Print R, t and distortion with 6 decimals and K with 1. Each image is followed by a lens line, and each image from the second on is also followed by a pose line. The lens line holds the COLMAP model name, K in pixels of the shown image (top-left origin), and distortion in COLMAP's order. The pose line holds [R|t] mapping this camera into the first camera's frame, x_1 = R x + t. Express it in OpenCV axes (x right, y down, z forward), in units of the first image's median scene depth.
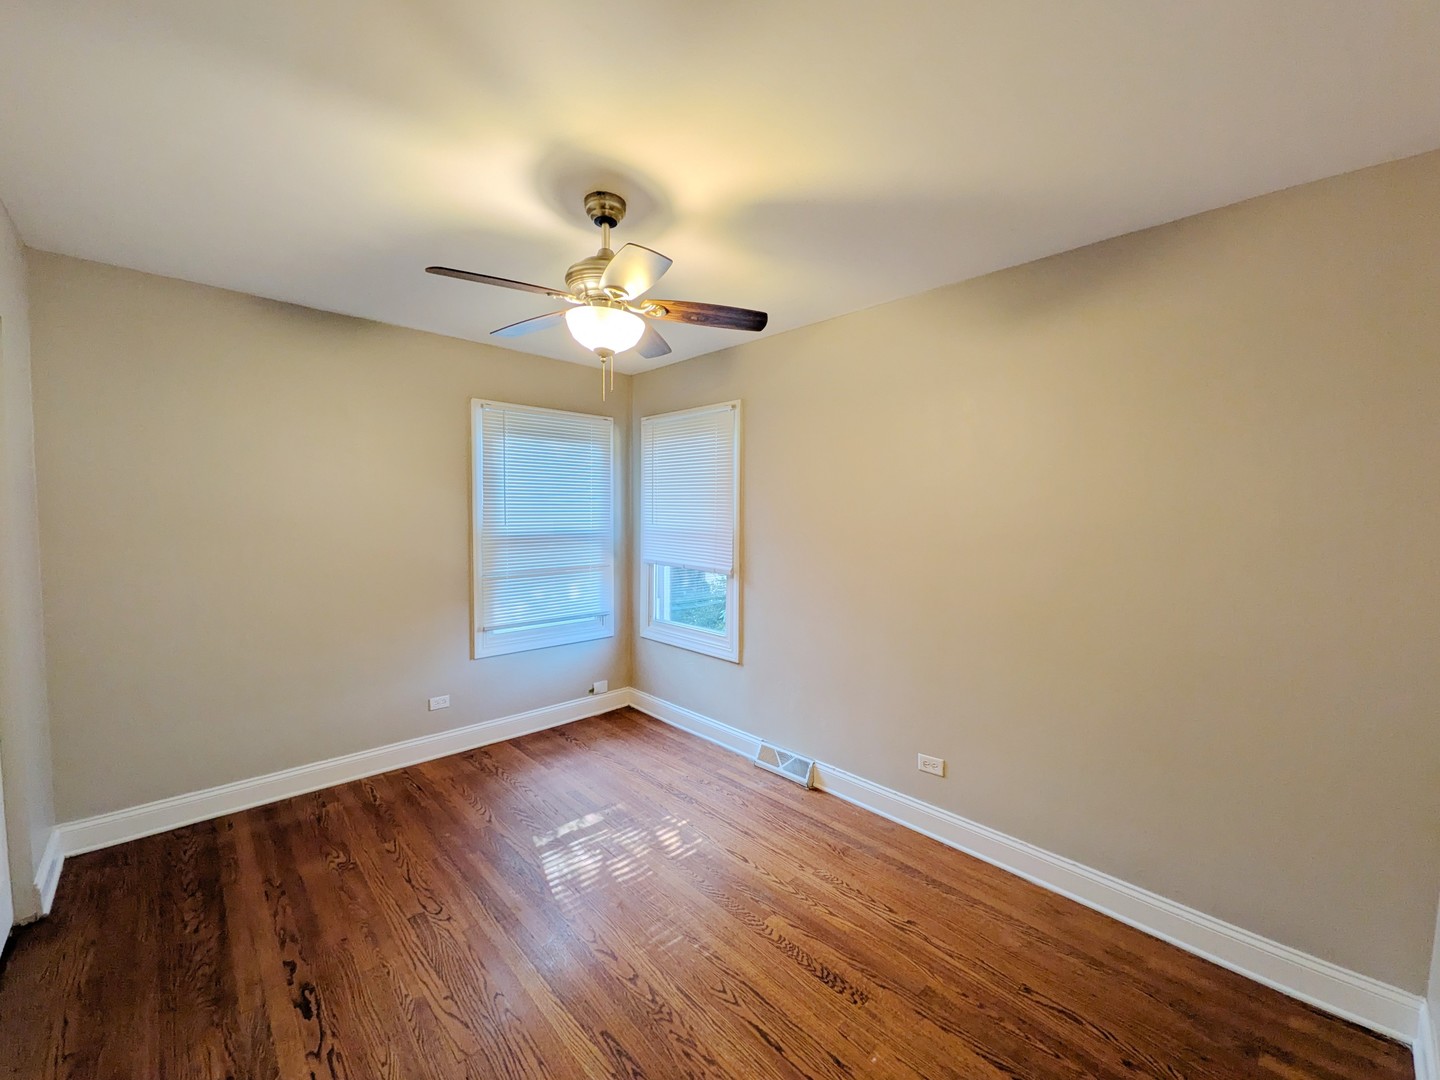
lens RADIAL K [[587.2, 0, 720.0], [0, 587.2, 540.0], [0, 0, 1]] dist [0.000987, 0.000023]
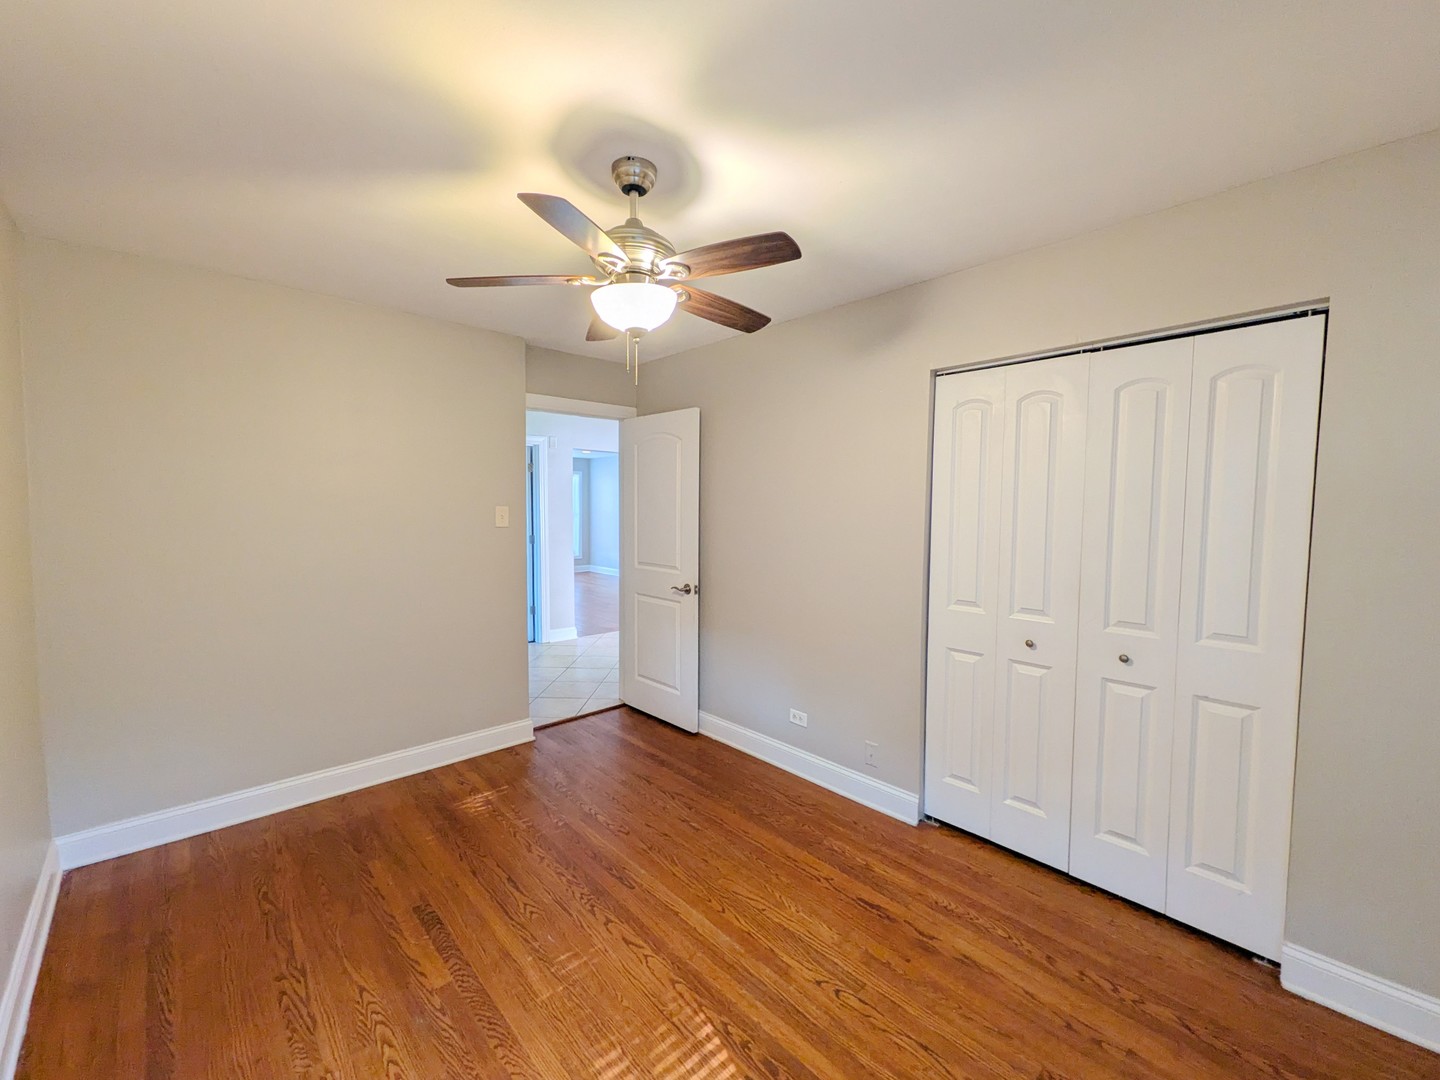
lens RADIAL K [[587.2, 0, 720.0], [0, 587.2, 540.0], [0, 0, 1]] dist [0.000987, 0.000023]
pose [[-0.999817, -0.017328, 0.008138, -0.340733], [-0.016417, 0.994745, 0.101059, -0.091022], [-0.009846, 0.100907, -0.994847, 1.942928]]
